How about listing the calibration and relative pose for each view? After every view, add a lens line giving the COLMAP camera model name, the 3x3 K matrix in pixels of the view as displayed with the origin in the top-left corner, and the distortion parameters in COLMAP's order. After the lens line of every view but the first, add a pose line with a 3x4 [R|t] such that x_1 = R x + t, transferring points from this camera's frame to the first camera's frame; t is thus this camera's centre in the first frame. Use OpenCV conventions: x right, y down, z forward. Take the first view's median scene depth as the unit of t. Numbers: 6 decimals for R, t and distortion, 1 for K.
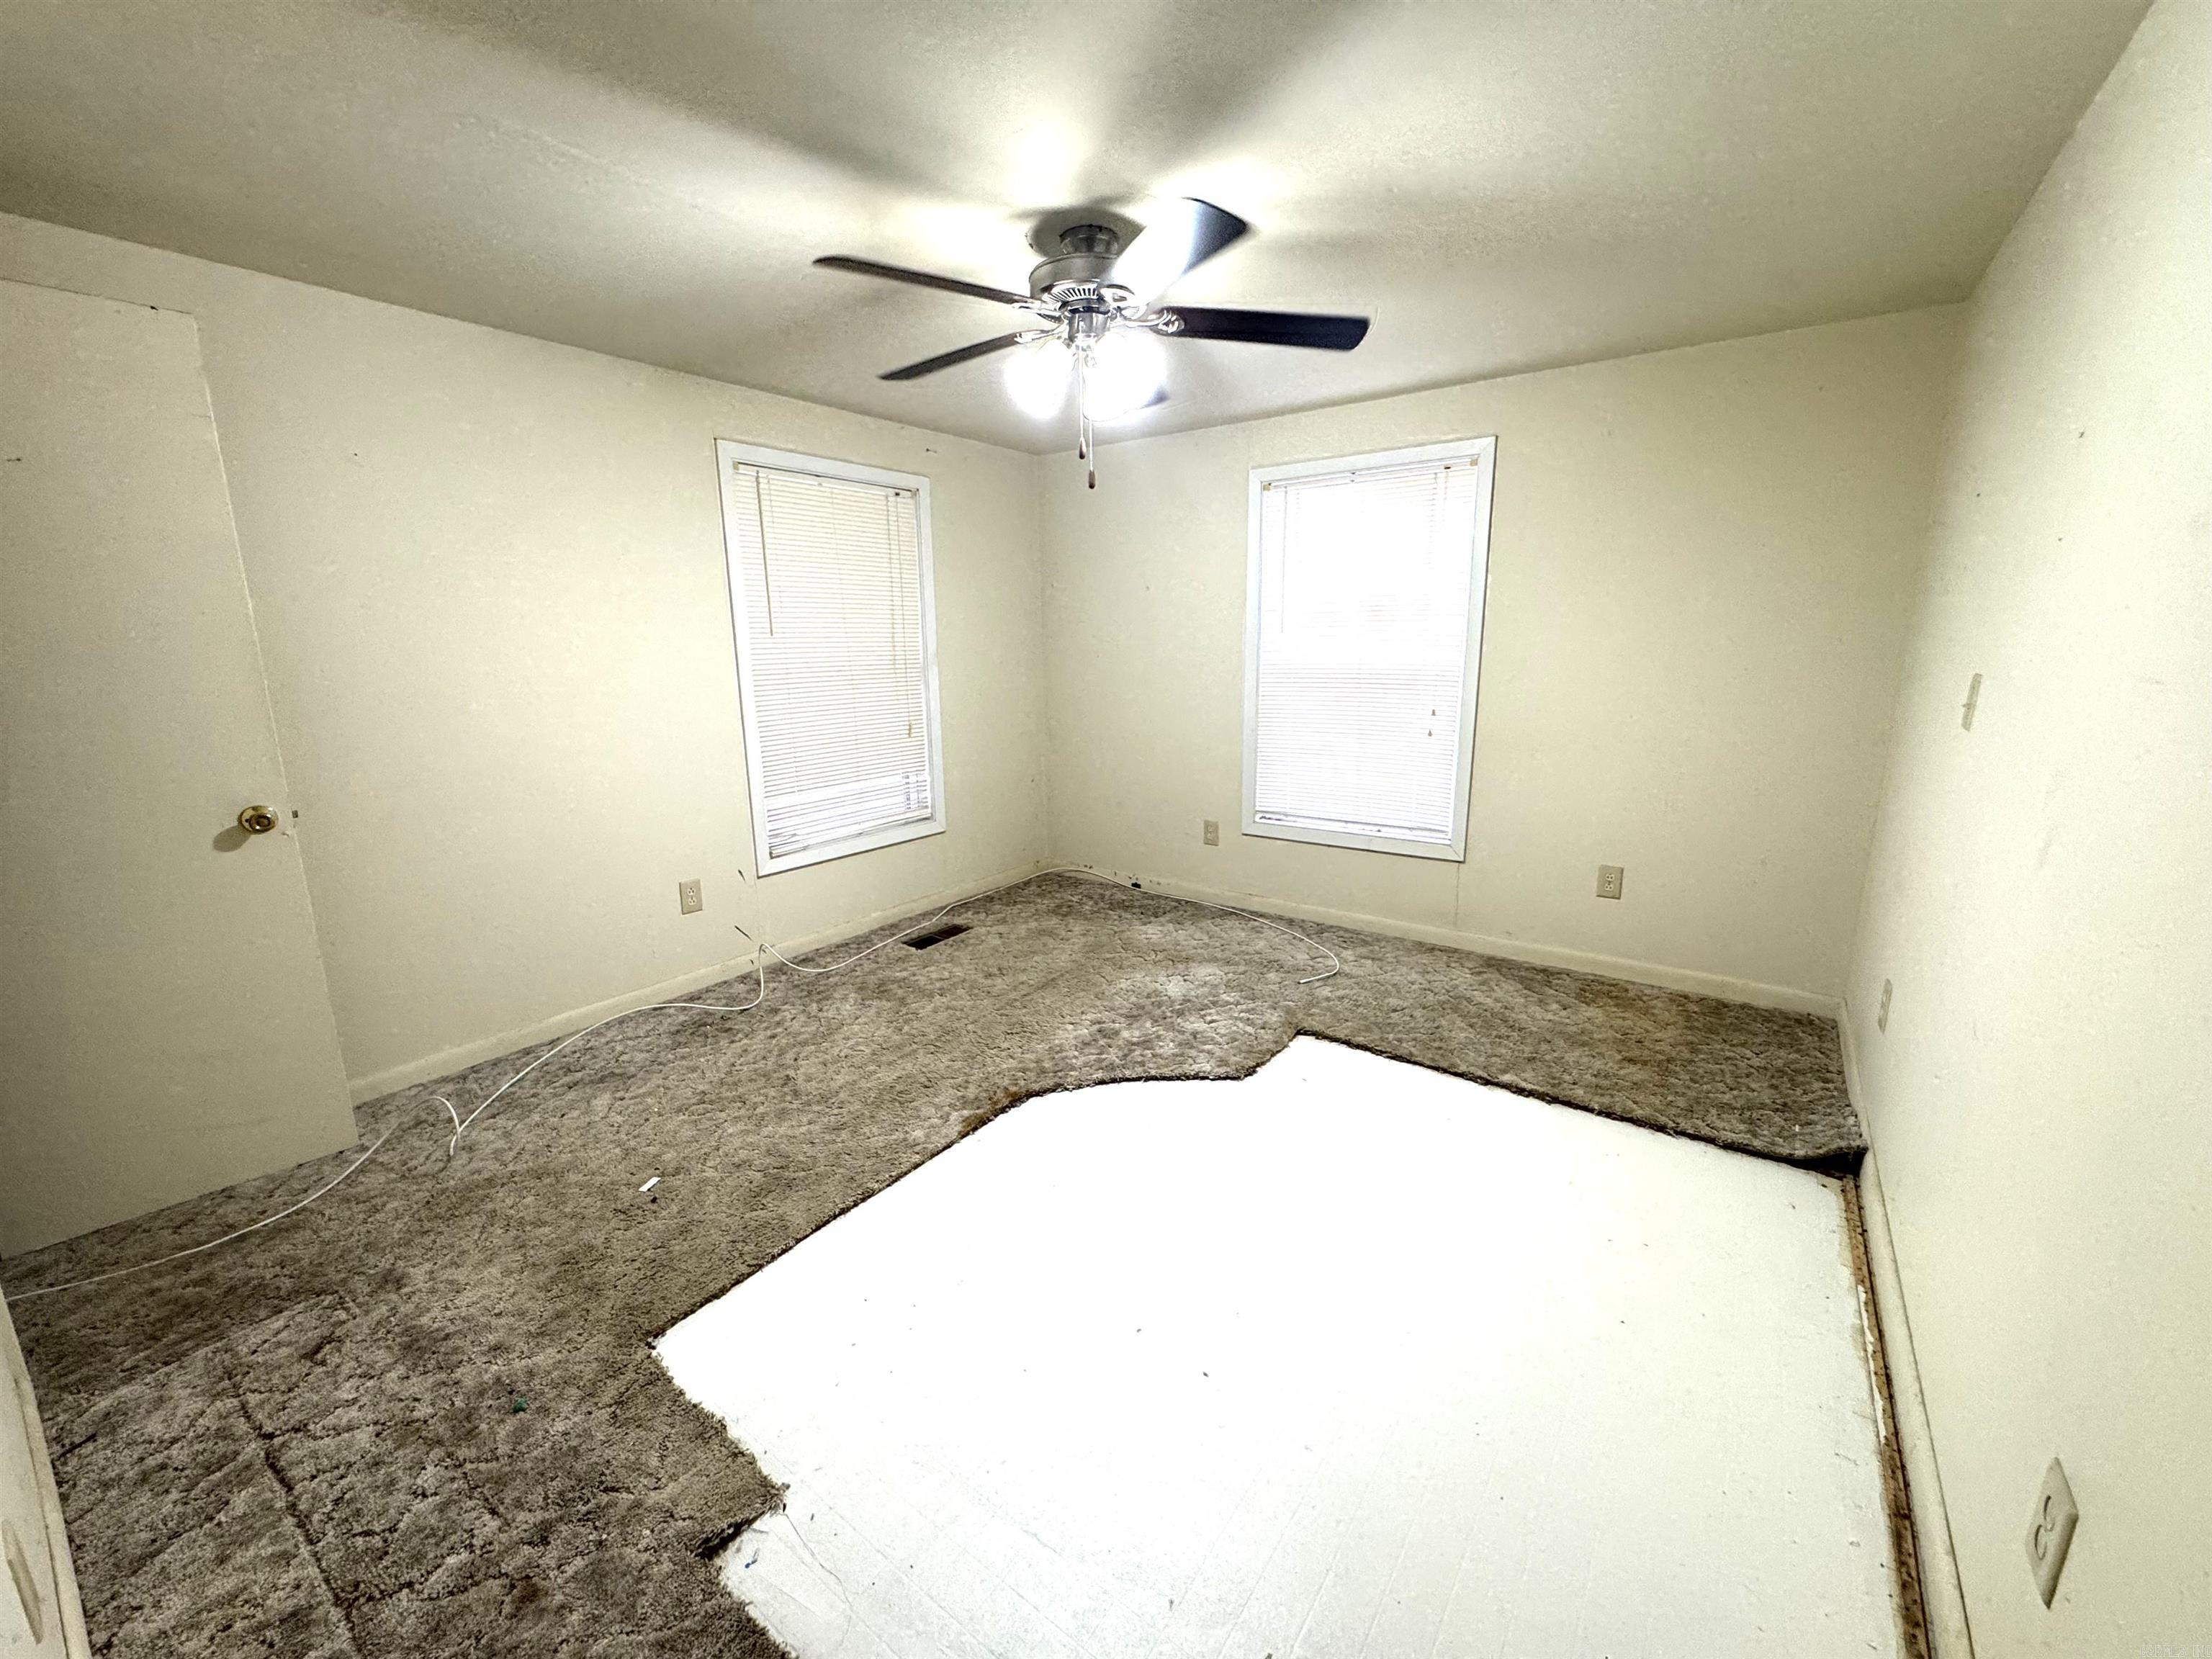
lens RADIAL K [[881.4, 0, 1105.2], [0, 881.4, 829.9], [0, 0, 1]] dist [-0.002092, 0.000452]
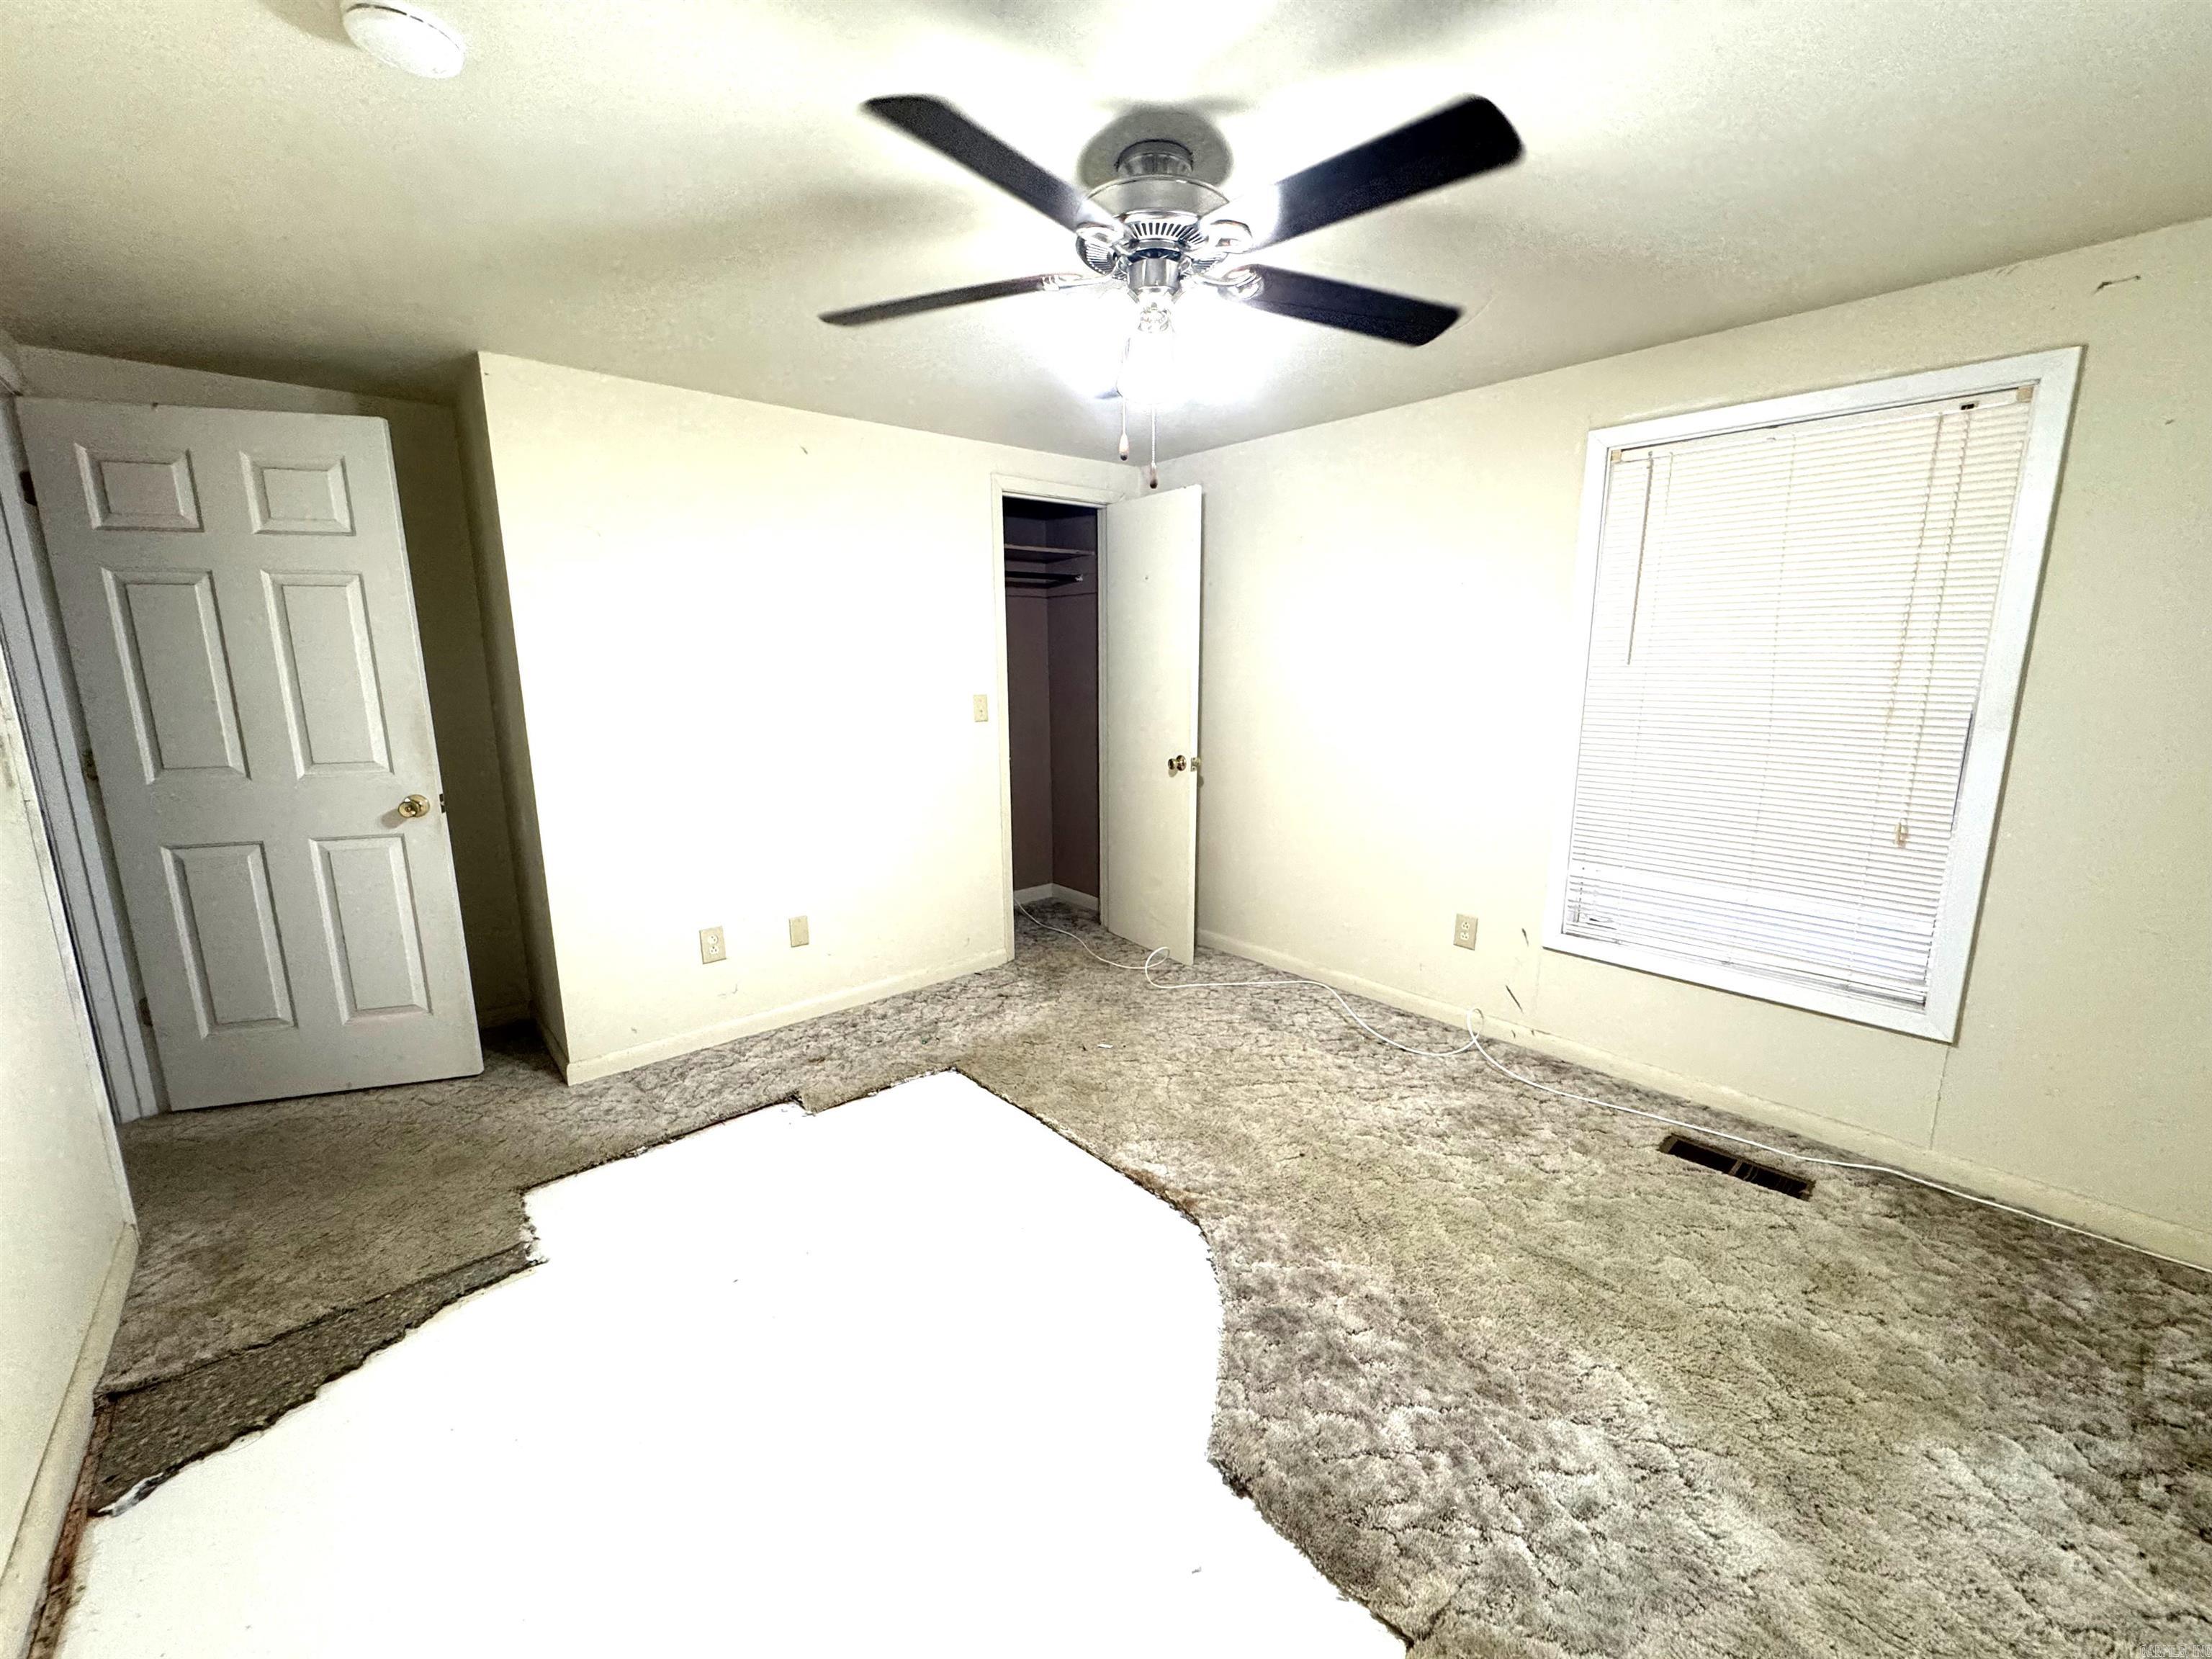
lens RADIAL K [[881.4, 0, 1106.3], [0, 881.4, 825.1], [0, 0, 1]] dist [-0.002092, 0.000452]
pose [[-0.214696, 0.197021, -0.956602, 0.499382], [-0.204918, 0.948555, 0.241355, -0.181385], [0.954942, 0.247843, -0.163278, 0.732542]]
